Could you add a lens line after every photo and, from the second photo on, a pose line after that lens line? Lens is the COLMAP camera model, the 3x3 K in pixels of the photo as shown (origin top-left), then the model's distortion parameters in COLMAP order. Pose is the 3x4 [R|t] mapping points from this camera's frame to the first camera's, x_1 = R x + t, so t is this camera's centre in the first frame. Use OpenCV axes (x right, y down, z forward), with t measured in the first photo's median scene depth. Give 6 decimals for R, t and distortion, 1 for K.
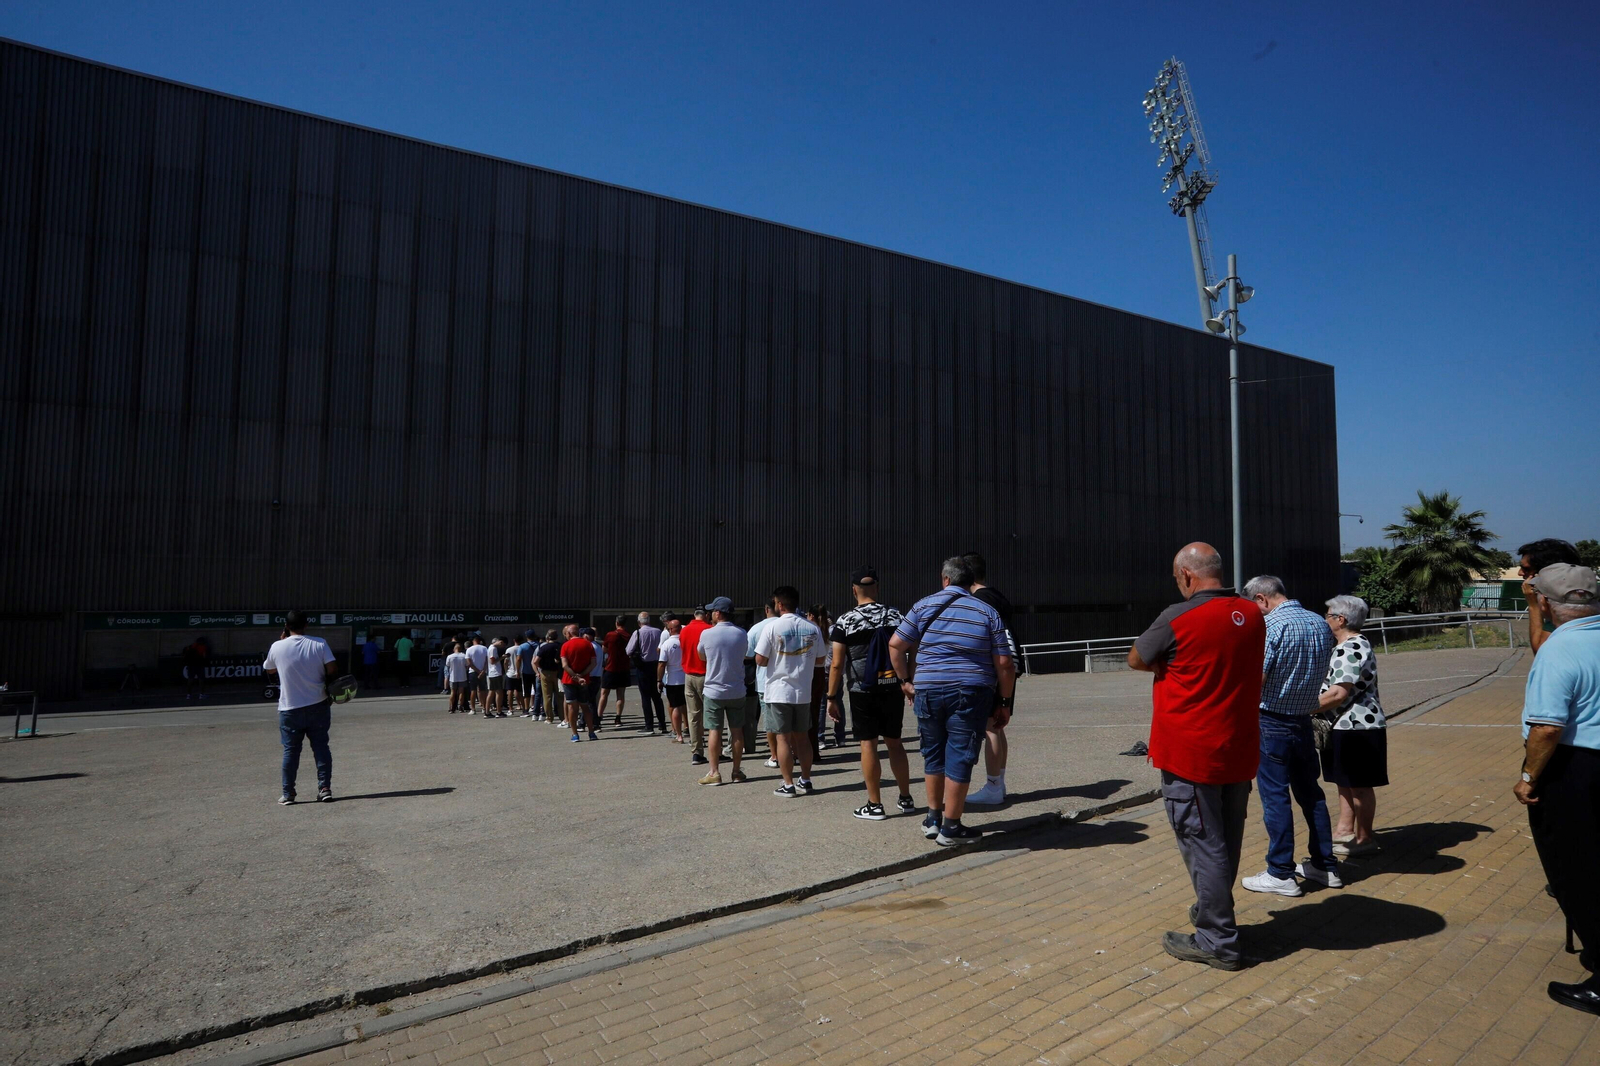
lens RADIAL K [[792.3, 0, 808.9], [0, 792.3, 536.7], [0, 0, 1]] dist [-0.045539, 0.012459]
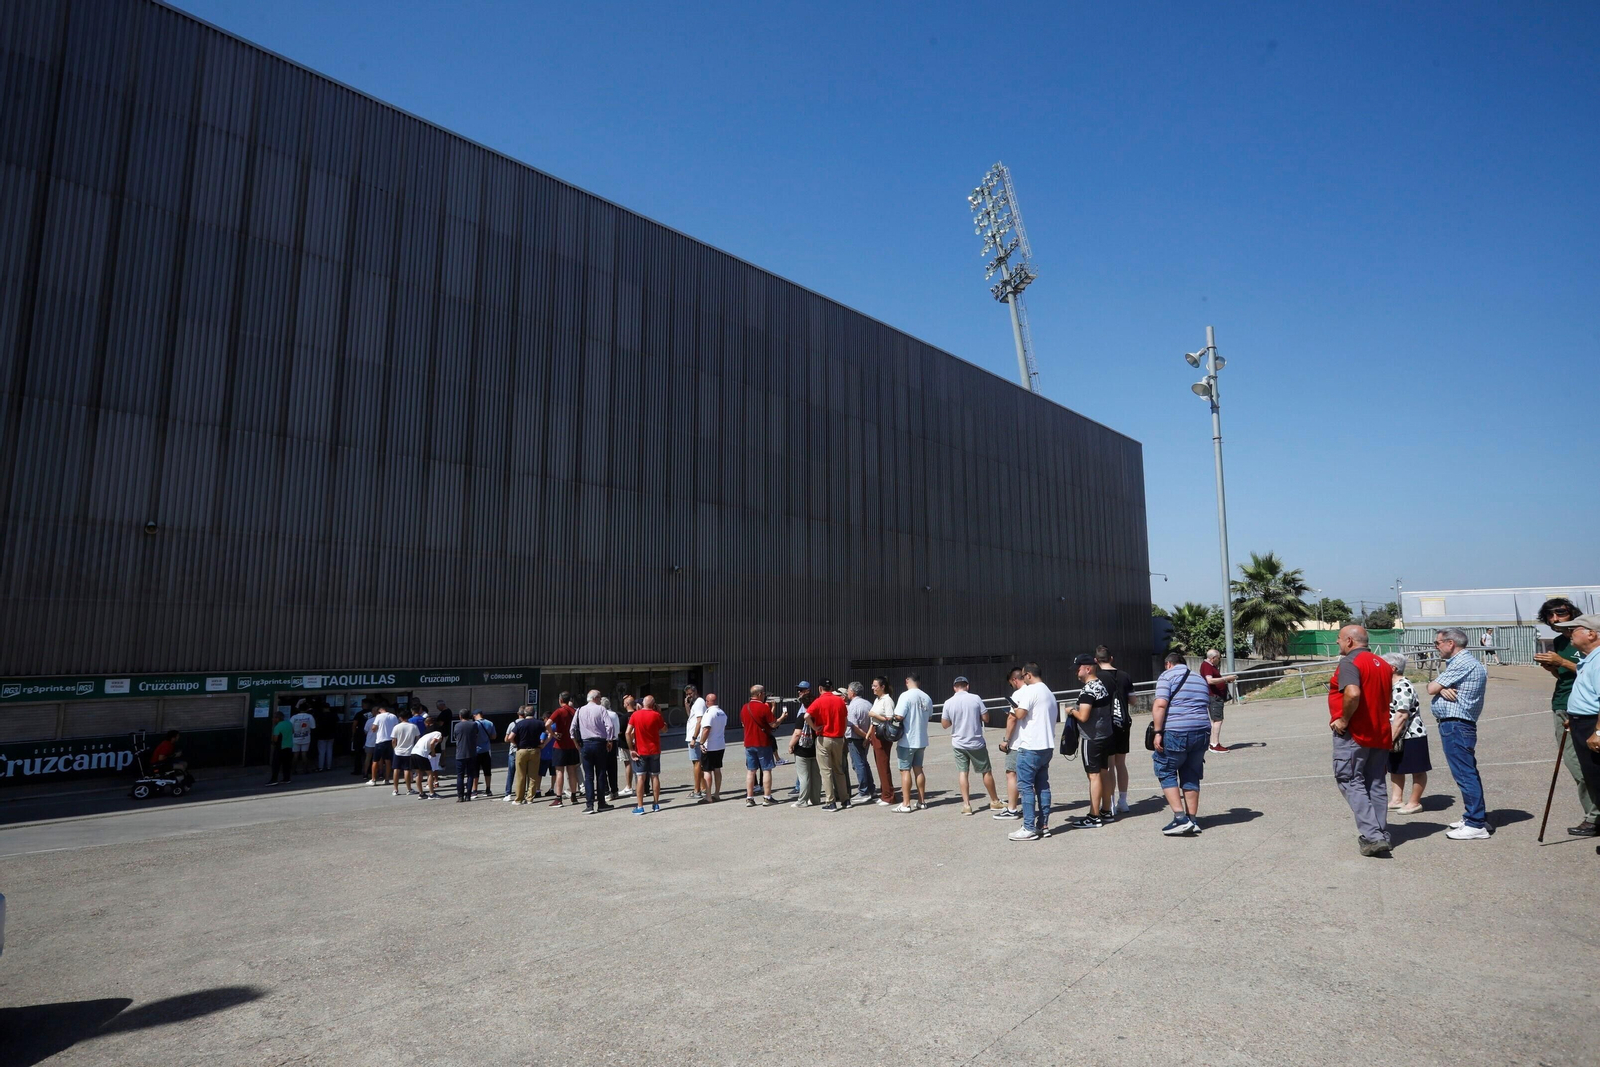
lens RADIAL K [[792.3, 0, 846.1], [0, 792.3, 538.1], [0, 0, 1]] dist [-0.045539, 0.012459]
pose [[0.955945, 0.026652, 0.292333, -0.188112], [-0.006076, 0.997453, -0.071067, 0.010989], [-0.293482, 0.066160, 0.953672, 0.081528]]
